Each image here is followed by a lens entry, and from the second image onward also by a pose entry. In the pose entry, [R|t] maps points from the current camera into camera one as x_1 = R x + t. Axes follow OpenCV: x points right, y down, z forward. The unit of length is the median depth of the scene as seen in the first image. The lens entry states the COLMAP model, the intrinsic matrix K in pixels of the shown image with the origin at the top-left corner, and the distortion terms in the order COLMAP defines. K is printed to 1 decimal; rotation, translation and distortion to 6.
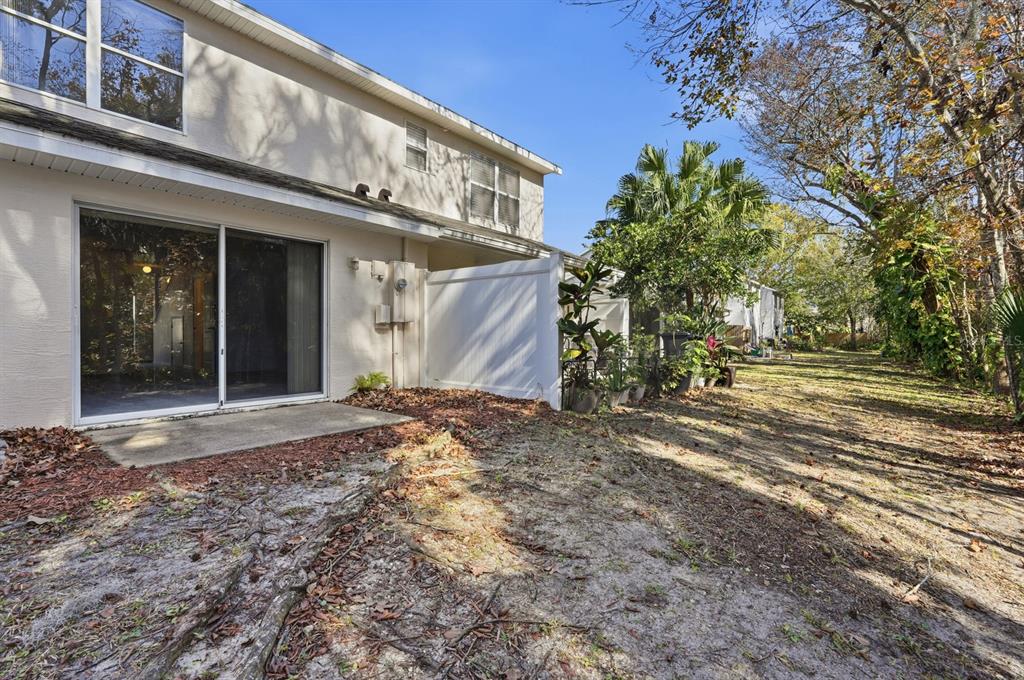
lens RADIAL K [[462.1, 0, 505.4], [0, 462.1, 348.6], [0, 0, 1]] dist [-0.020830, -0.000669]
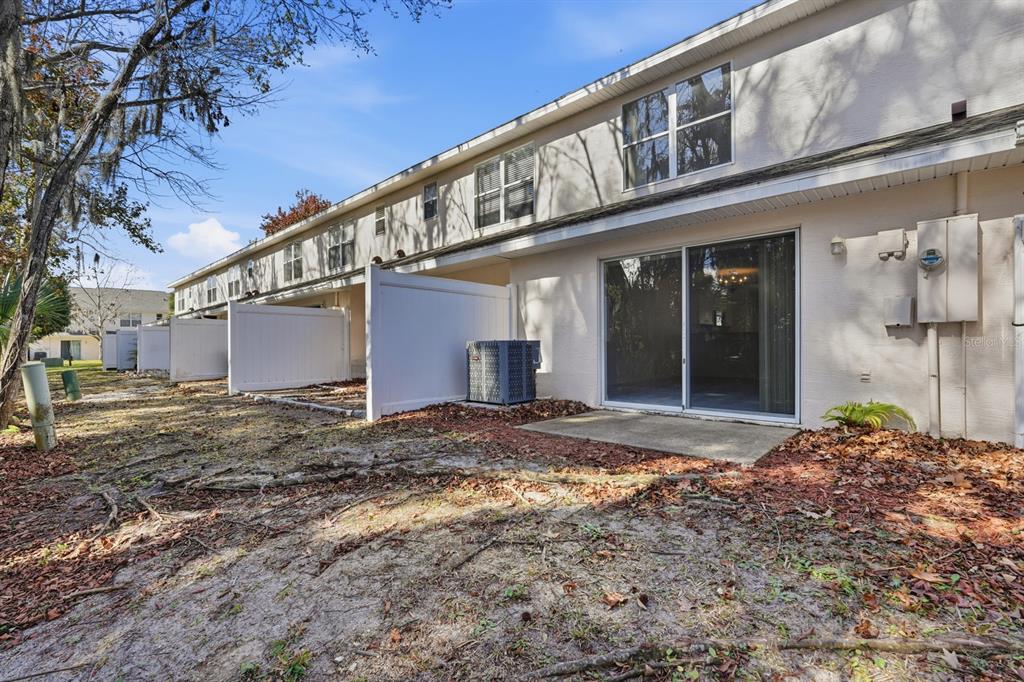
lens RADIAL K [[463.9, 0, 520.5], [0, 463.9, 338.9], [0, 0, 1]] dist [0.001185, -0.000016]
pose [[-0.070987, -0.012279, -0.997402, 0.452170], [-0.018866, 0.999762, -0.010965, -0.022787], [0.997299, 0.018039, -0.071201, 0.579475]]
